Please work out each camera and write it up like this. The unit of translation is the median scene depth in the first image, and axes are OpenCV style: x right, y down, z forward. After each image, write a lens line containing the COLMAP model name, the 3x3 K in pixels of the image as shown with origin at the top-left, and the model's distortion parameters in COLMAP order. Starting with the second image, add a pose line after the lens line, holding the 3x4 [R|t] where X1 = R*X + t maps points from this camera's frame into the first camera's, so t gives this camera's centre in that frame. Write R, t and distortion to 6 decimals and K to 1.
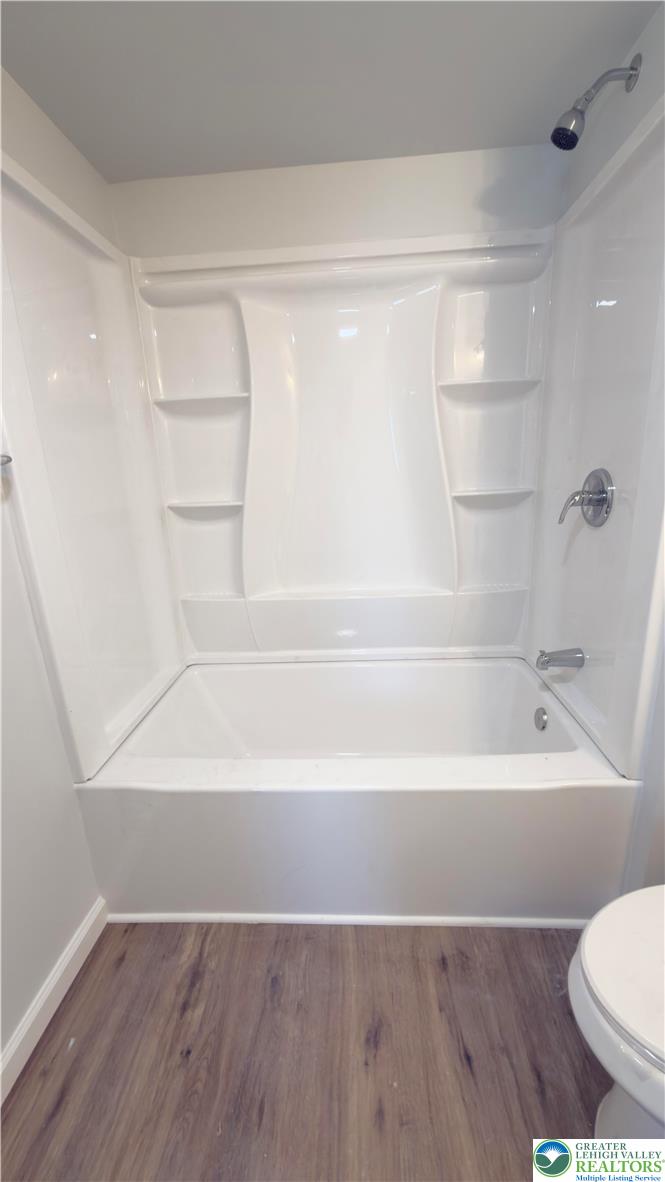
lens RADIAL K [[469.8, 0, 332.5], [0, 469.8, 591.0], [0, 0, 1]] dist [-0.002017, 0.000687]
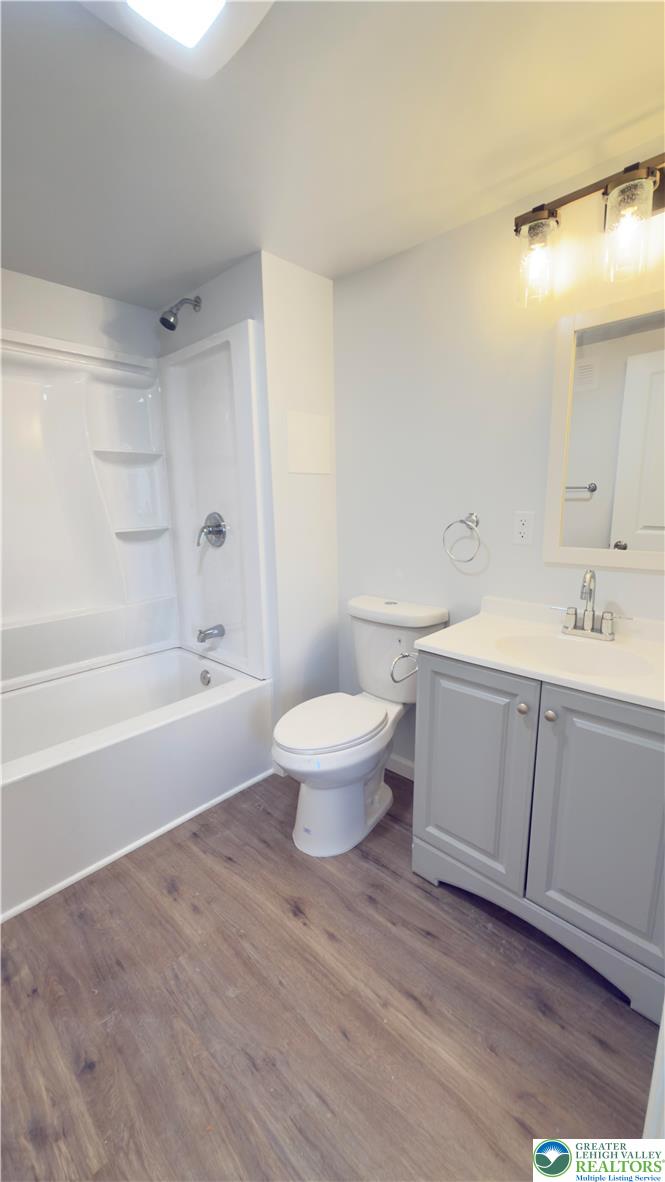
lens RADIAL K [[469.8, 0, 332.5], [0, 469.8, 591.0], [0, 0, 1]] dist [-0.002017, 0.000687]
pose [[0.645700, -0.117190, 0.754545, -0.454478], [0.191215, 0.981484, -0.011196, 0.113952], [-0.739262, 0.151510, 0.656153, -0.369101]]
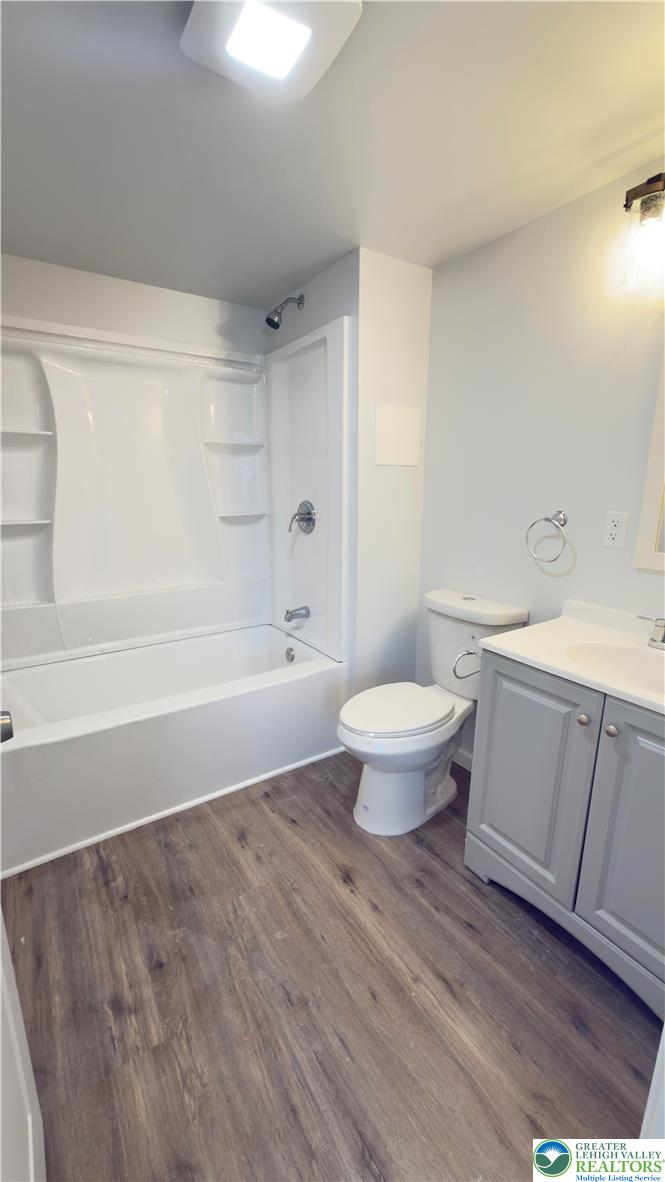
lens RADIAL K [[469.8, 0, 332.5], [0, 469.8, 591.0], [0, 0, 1]] dist [-0.002017, 0.000687]
pose [[0.802824, -0.090082, 0.589371, -0.427441], [0.121448, 0.992503, -0.013734, 0.114612], [-0.583716, 0.082604, 0.807745, -0.463477]]
